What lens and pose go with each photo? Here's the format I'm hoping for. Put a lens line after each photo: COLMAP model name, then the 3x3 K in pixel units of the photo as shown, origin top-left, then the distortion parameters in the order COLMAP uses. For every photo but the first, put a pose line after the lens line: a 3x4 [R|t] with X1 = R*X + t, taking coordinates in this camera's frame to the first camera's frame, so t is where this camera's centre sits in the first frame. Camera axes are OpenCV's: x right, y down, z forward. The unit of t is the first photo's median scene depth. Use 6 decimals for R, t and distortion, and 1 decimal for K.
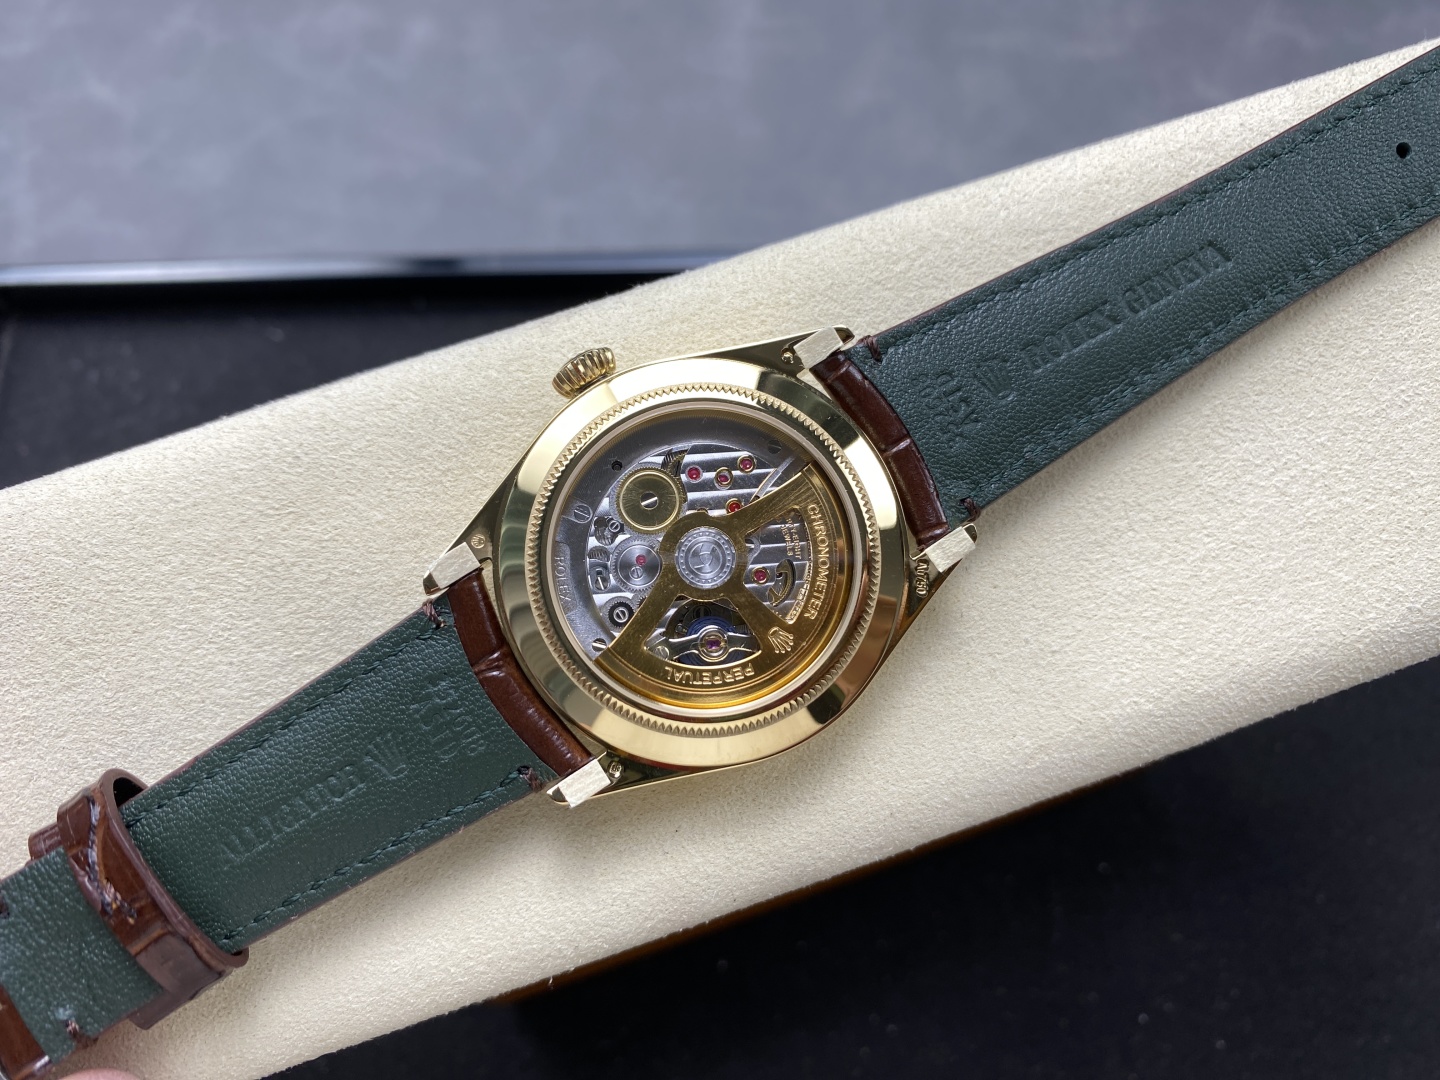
lens RADIAL K [[1035.7, 0, 718.2], [0, 1035.7, 541.2], [0, 0, 1]] dist [-0.057723, -0.000941]
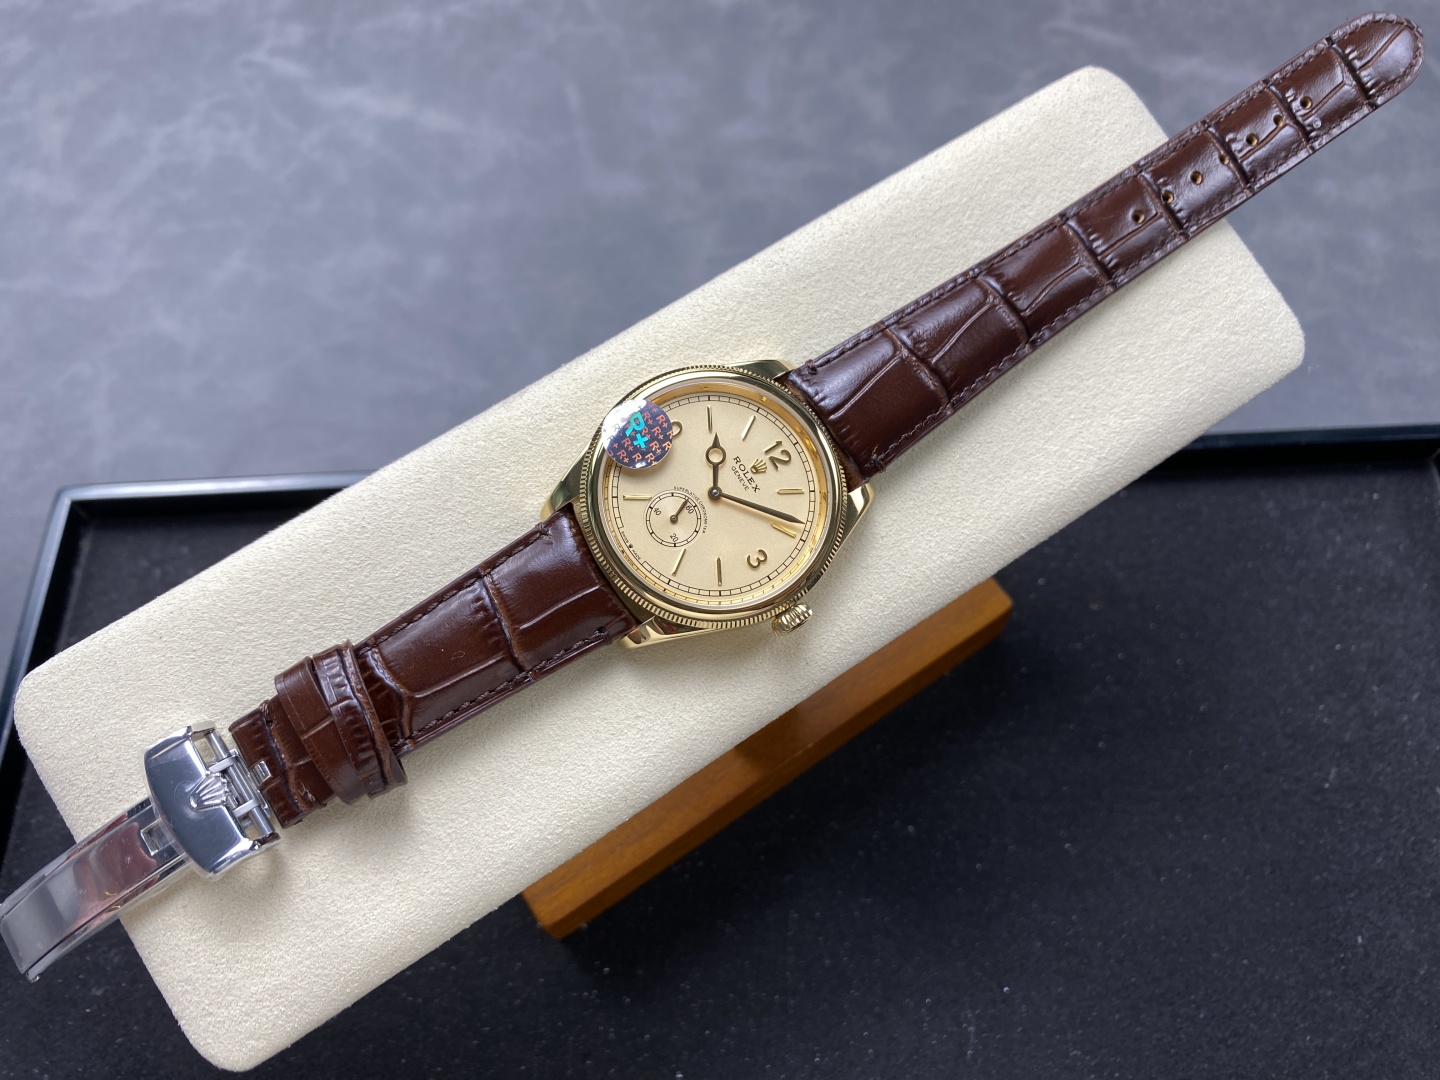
lens RADIAL K [[1114.0, 0, 731.6], [0, 1114.0, 478.3], [0, 0, 1]] dist [-0.062686, 0.002622]
pose [[0.964359, -0.225123, 0.139037, -0.107623], [0.235696, 0.969669, -0.064732, 0.078332], [-0.120247, 0.095195, 0.988169, -0.645000]]
